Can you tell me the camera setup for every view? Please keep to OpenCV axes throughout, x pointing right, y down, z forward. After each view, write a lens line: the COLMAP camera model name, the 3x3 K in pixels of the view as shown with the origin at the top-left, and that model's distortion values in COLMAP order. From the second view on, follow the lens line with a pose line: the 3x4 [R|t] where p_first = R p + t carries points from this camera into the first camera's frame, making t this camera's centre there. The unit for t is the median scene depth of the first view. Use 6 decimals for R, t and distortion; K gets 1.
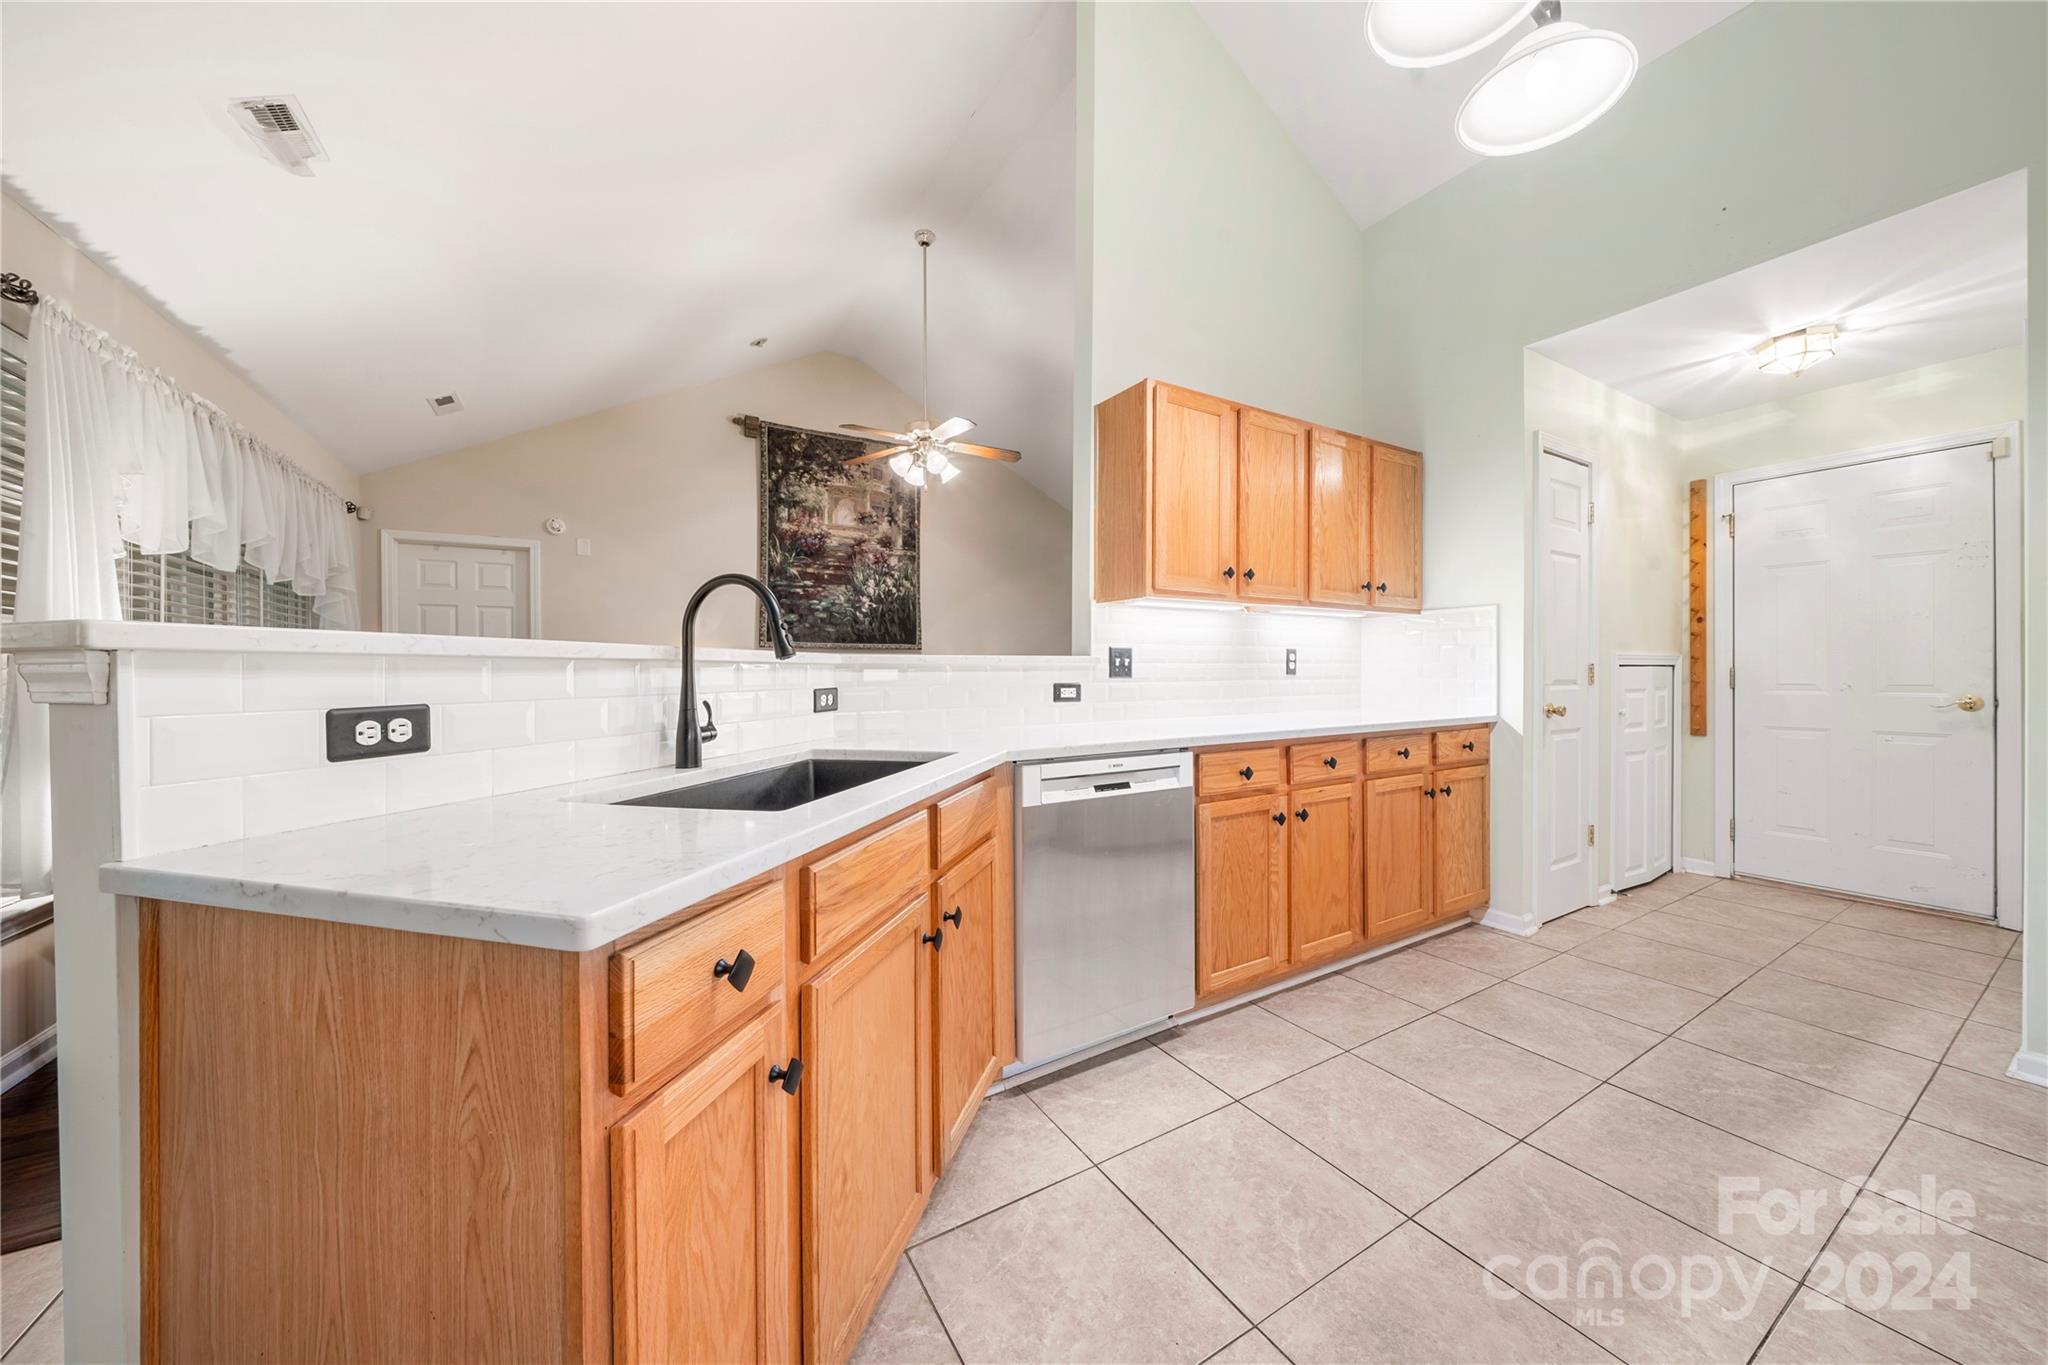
lens RADIAL K [[700.9, 0, 1016.4], [0, 700.9, 673.4], [0, 0, 1]] dist [-0.002258, -0.000126]
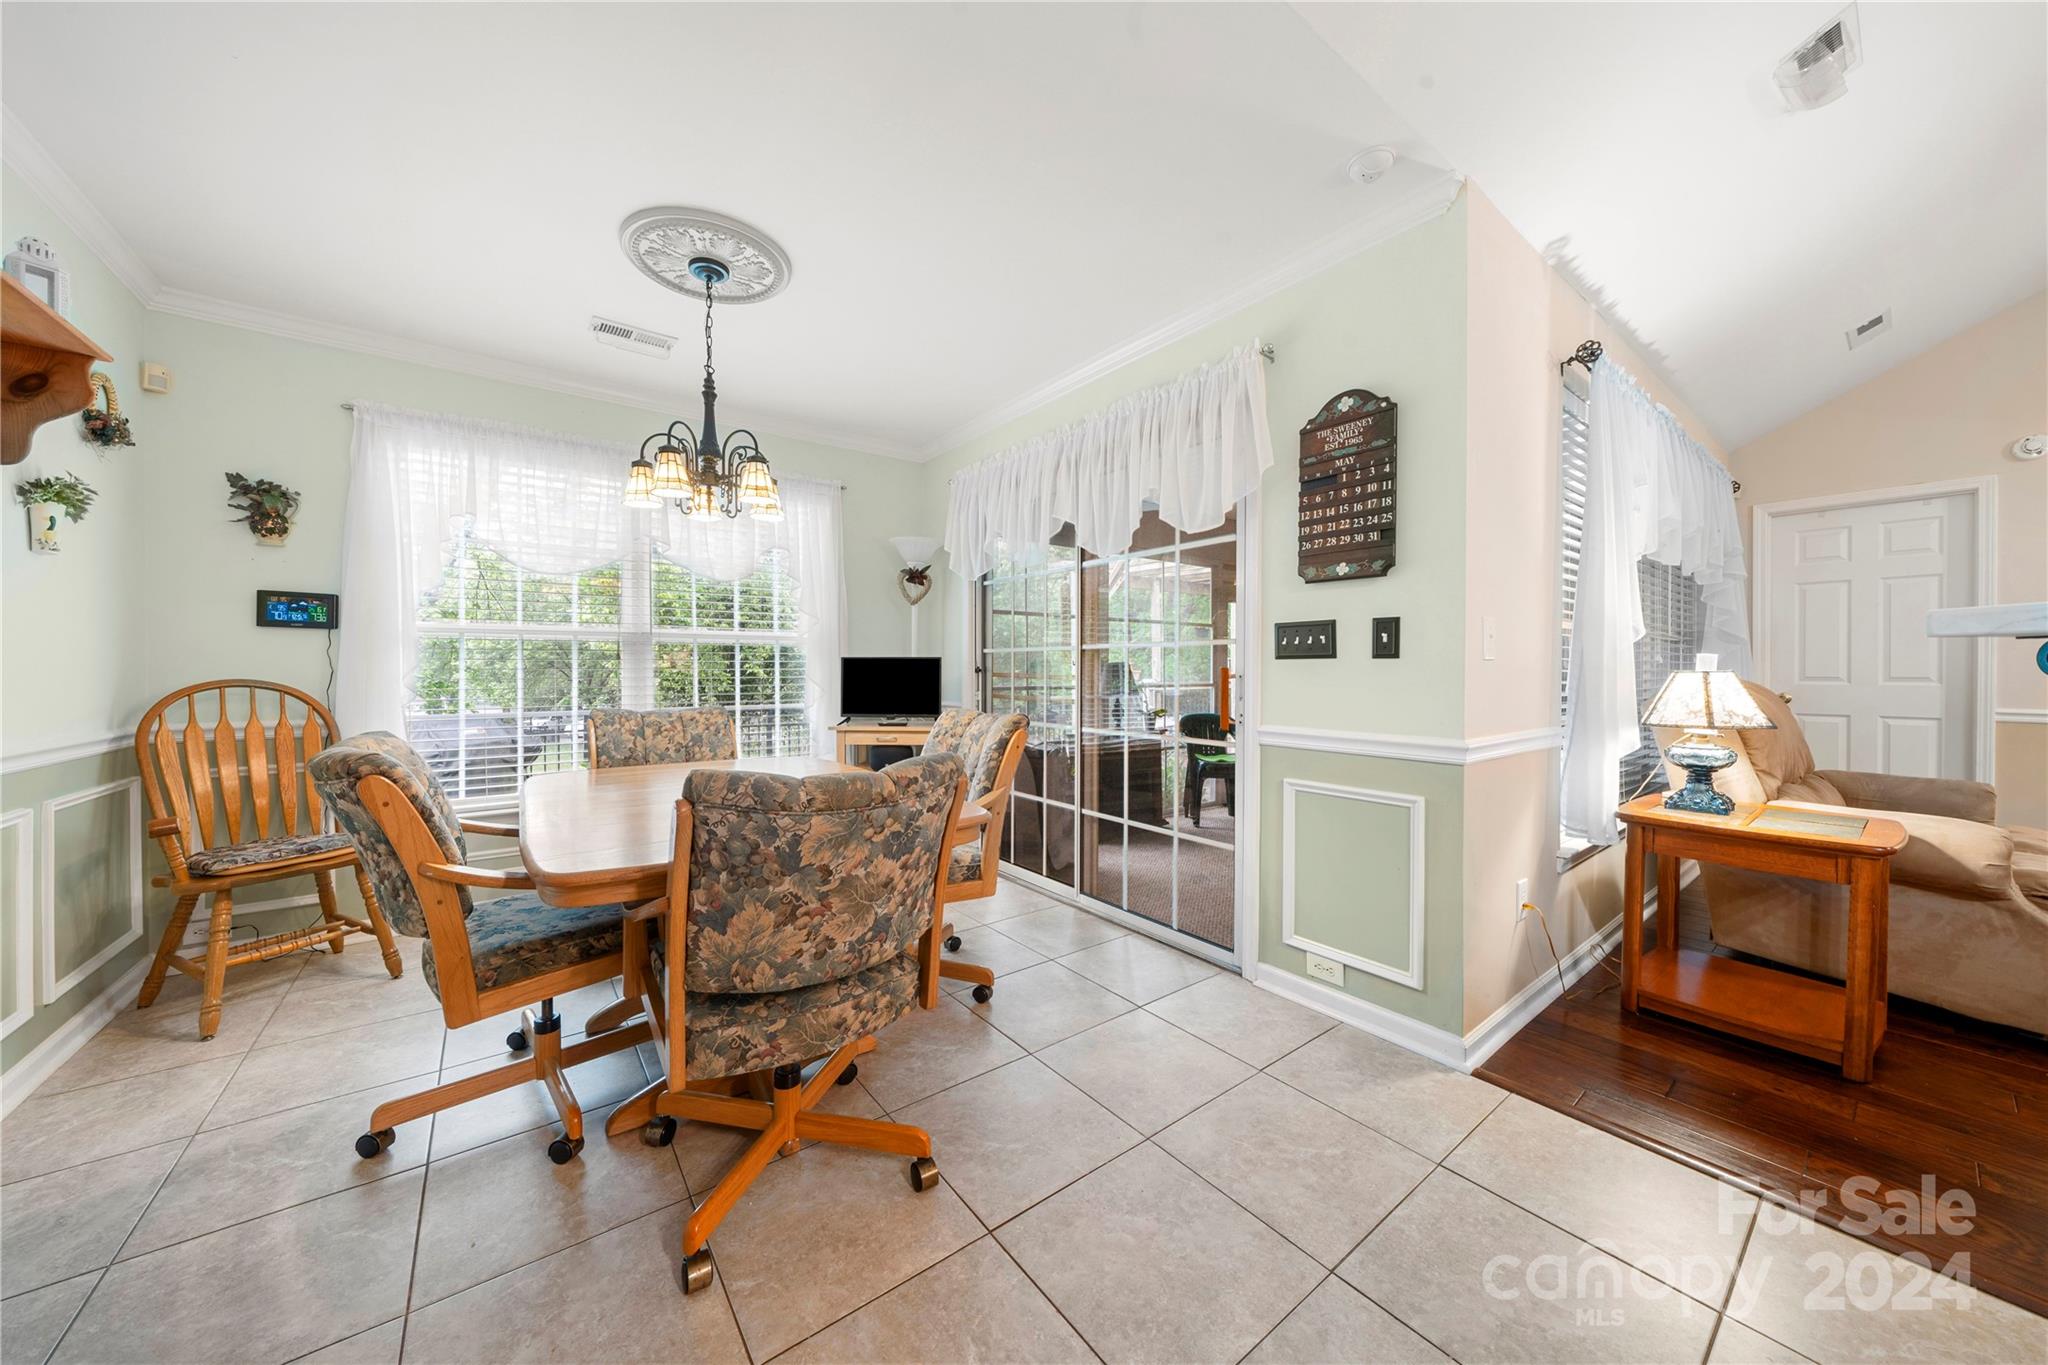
lens RADIAL K [[700.9, 0, 1016.4], [0, 700.9, 673.4], [0, 0, 1]] dist [-0.002258, -0.000126]
pose [[0.122187, 0.012177, -0.992432, -0.150310], [-0.001432, 0.999926, 0.012093, 0.002695], [0.992506, -0.000057, 0.122196, -0.080414]]
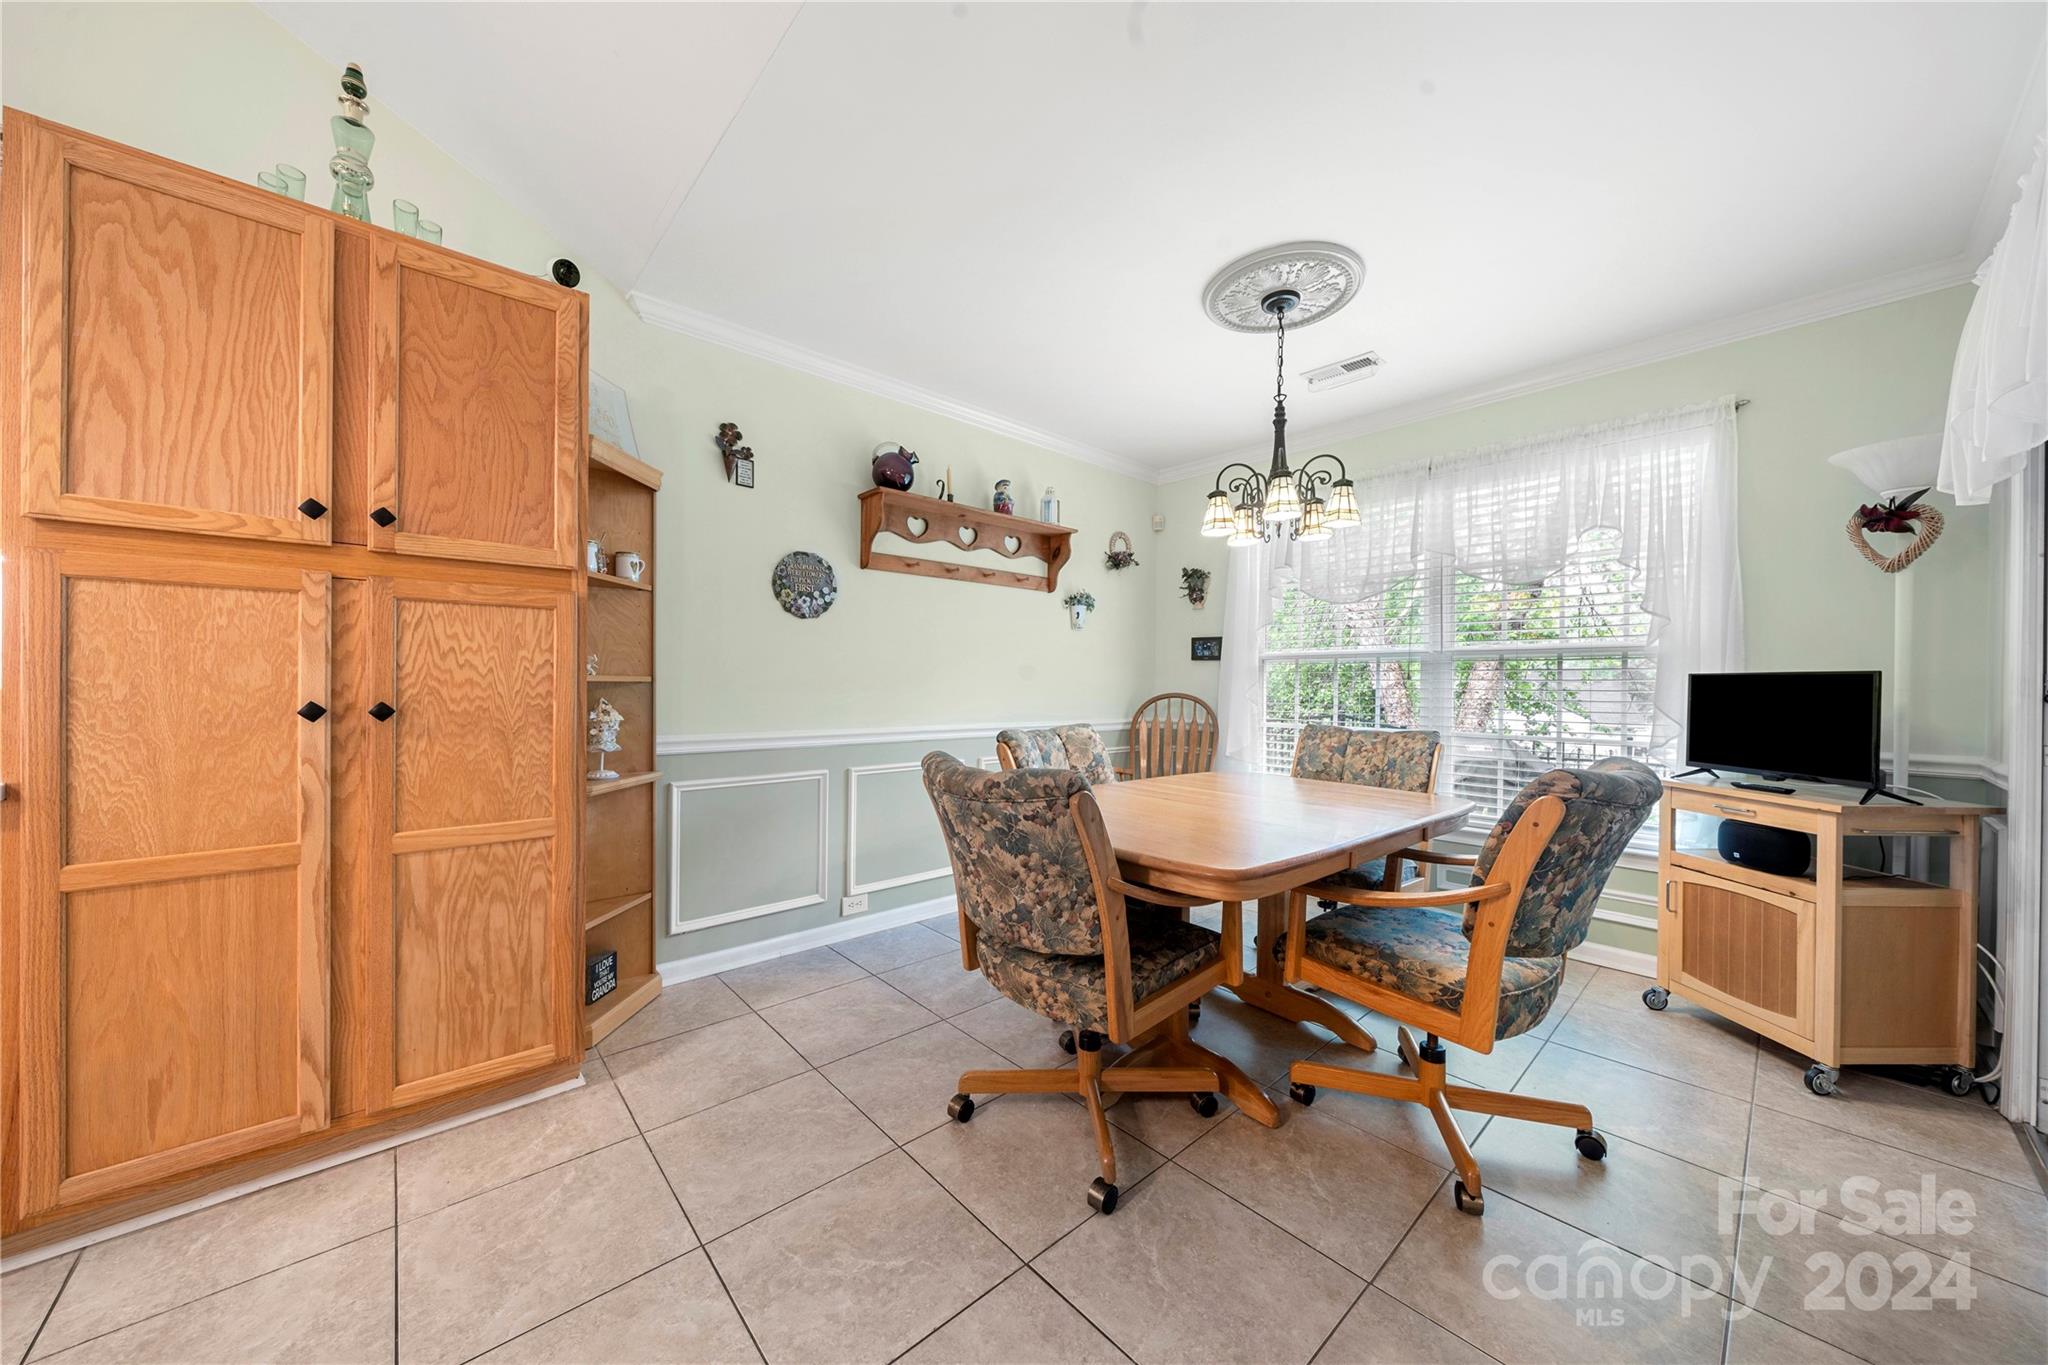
lens RADIAL K [[705.1, 0, 1020.8], [0, 705.1, 681.2], [0, 0, 1]] dist [-0.002222, -0.000138]
pose [[-0.978666, -0.005045, -0.205398, -0.439871], [-0.004419, 0.999984, -0.003505, 0.004065], [0.205413, -0.002522, -0.978672, 0.307453]]
